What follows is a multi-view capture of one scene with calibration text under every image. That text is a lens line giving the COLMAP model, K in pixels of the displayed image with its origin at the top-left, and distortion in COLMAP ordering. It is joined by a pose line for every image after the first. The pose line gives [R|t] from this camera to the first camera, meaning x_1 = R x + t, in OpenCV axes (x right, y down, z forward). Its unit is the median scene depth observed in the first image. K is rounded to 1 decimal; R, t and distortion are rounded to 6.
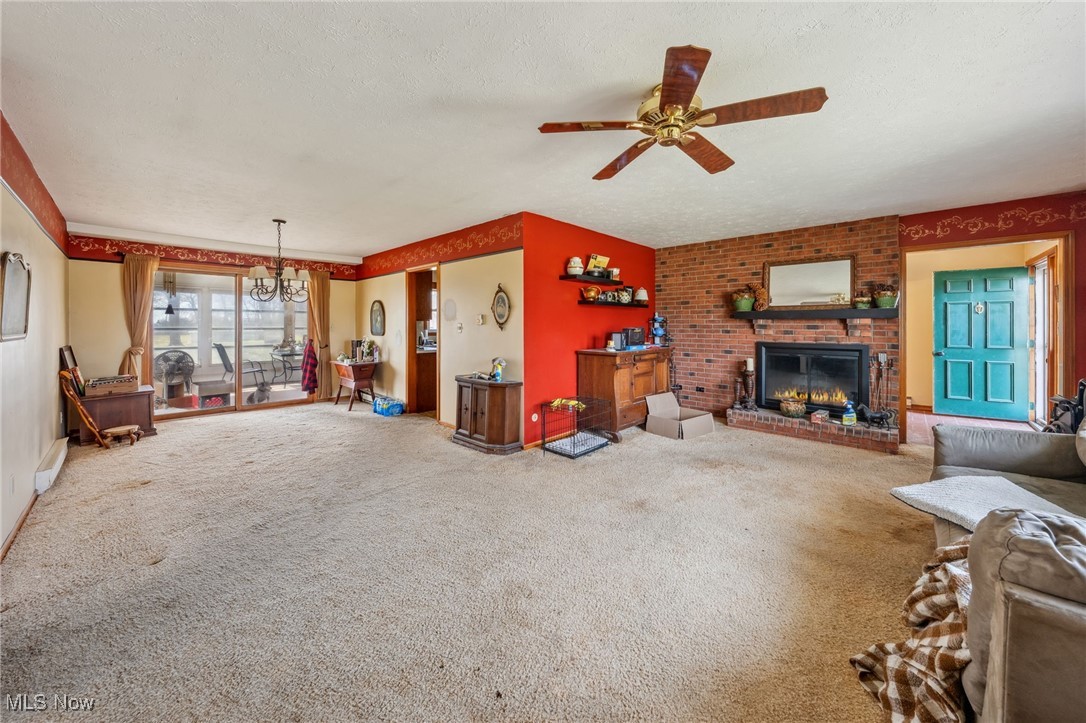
lens RADIAL K [[380.5, 0, 544.2], [0, 380.5, 331.7], [0, 0, 1]] dist [-0.001598, -0.000113]
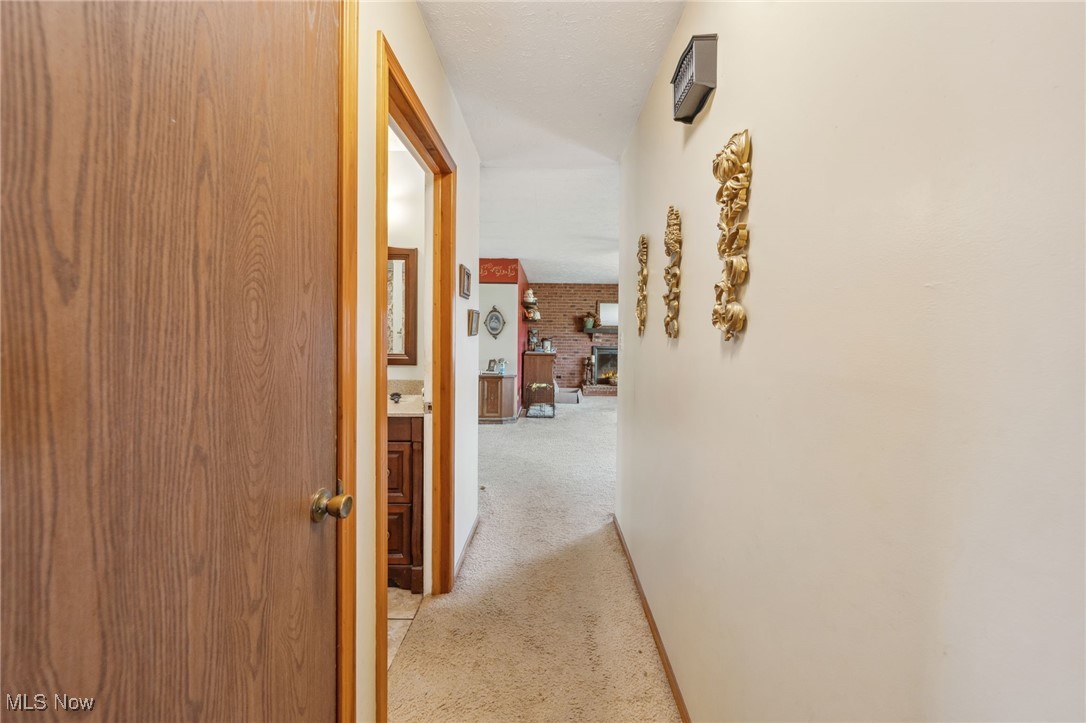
lens RADIAL K [[380.5, 0, 544.2], [0, 380.5, 331.7], [0, 0, 1]] dist [-0.001598, -0.000113]
pose [[0.748533, 0.014523, 0.662938, -0.762399], [0.000432, 0.999749, -0.022389, 0.000688], [-0.663097, 0.017045, 0.748339, -0.144341]]
